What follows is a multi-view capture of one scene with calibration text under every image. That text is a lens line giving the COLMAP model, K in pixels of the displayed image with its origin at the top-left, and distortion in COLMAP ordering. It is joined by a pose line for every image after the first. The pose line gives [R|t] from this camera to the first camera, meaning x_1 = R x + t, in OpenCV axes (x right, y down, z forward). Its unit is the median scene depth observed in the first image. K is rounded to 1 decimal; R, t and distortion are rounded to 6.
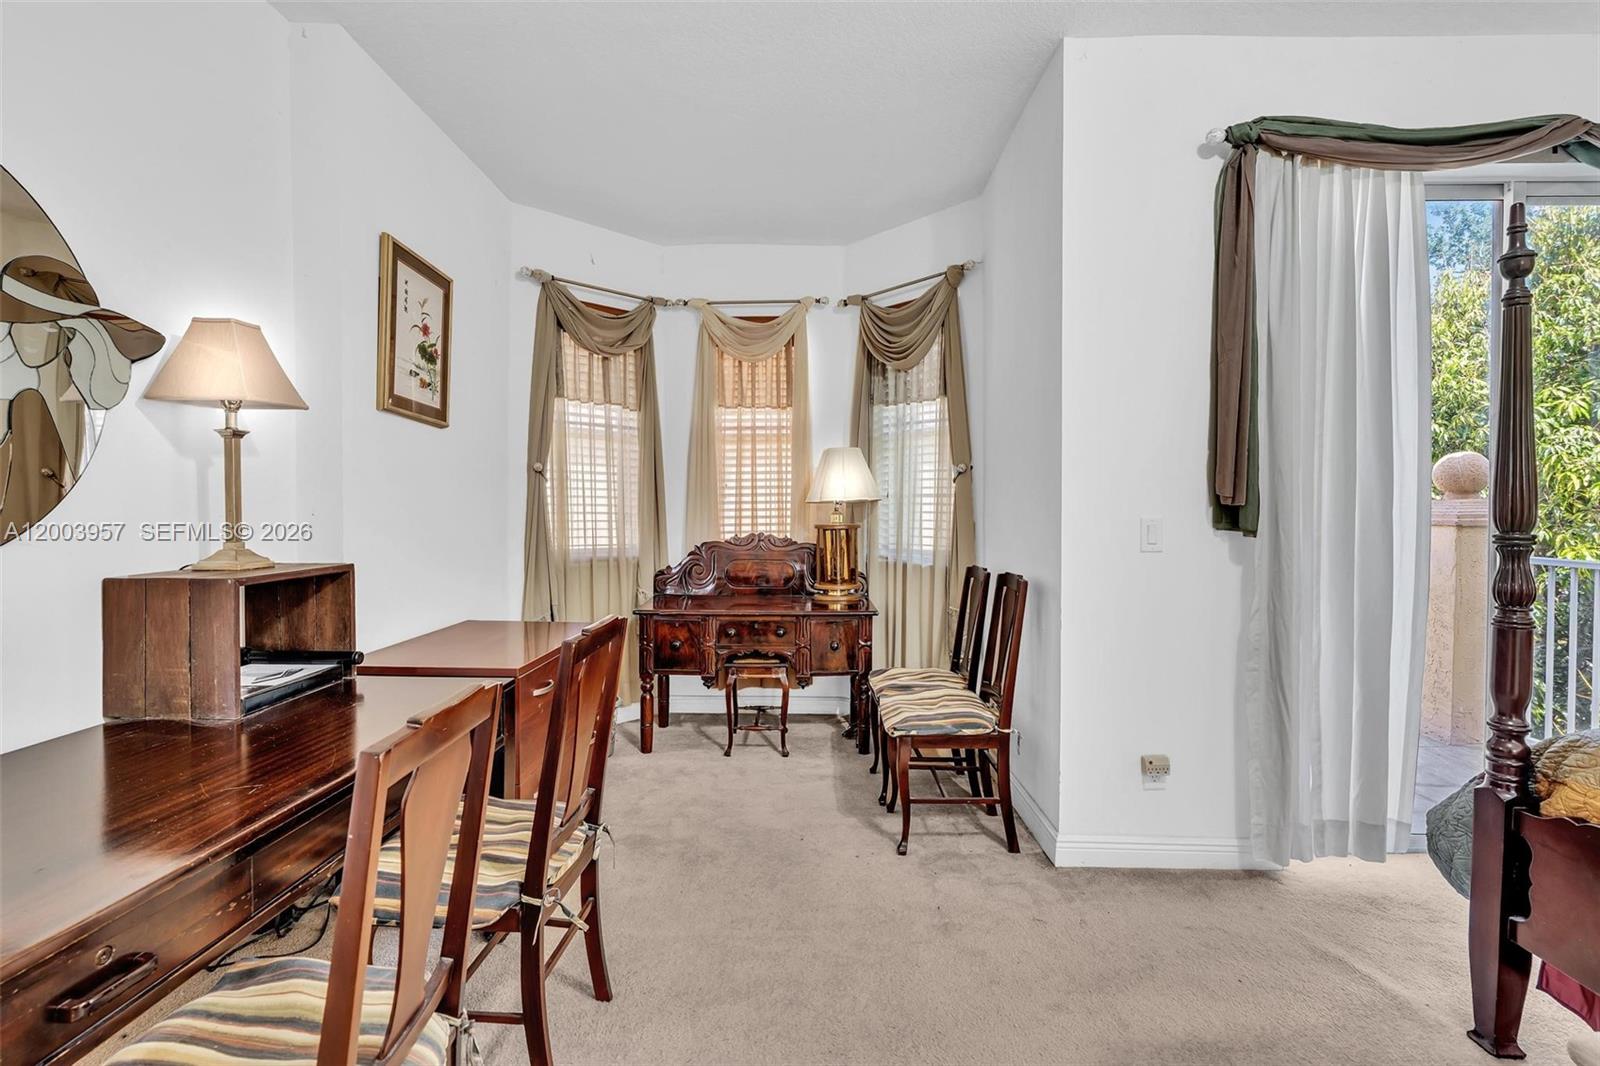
lens RADIAL K [[746.4, 0, 796.7], [0, 746.4, 520.5], [0, 0, 1]] dist [-0.000150, -0.000503]
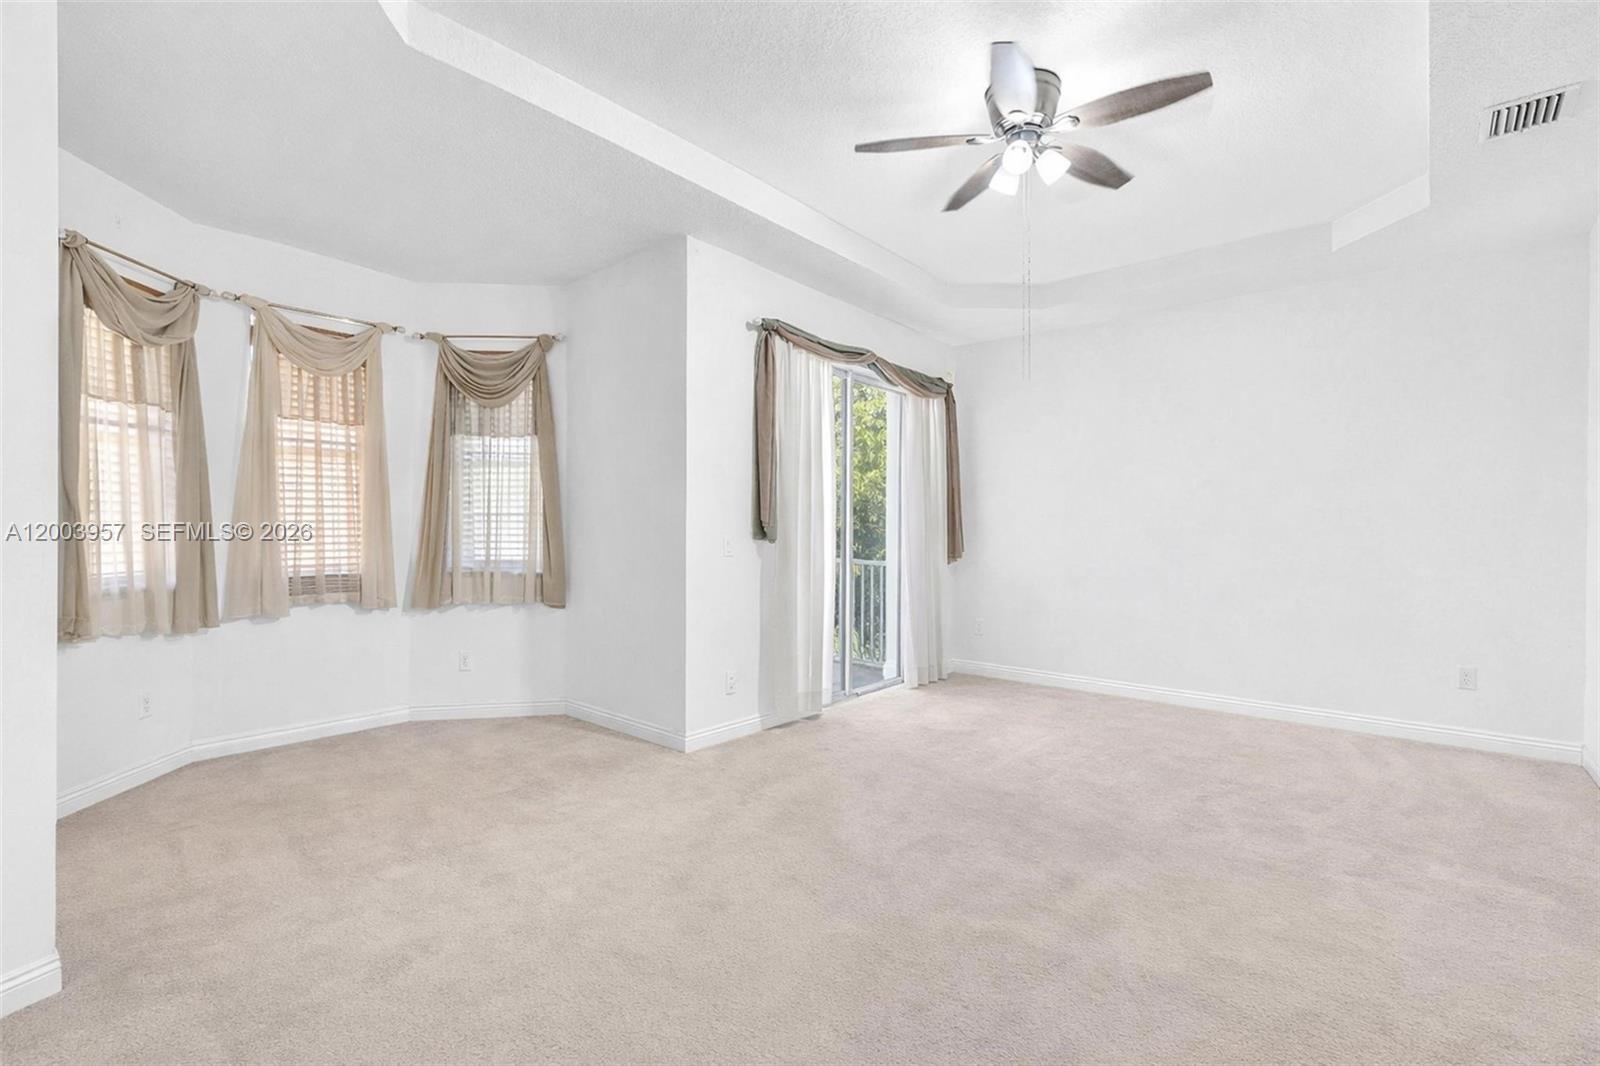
lens RADIAL K [[724.7, 0, 799.5], [0, 724.7, 512.2], [0, 0, 1]] dist [0.000817, -0.000162]
pose [[0.624326, 0.022293, 0.780846, -0.432797], [0.005941, 0.999428, -0.033283, 0.004641], [-0.781141, 0.025419, 0.623837, -0.093689]]
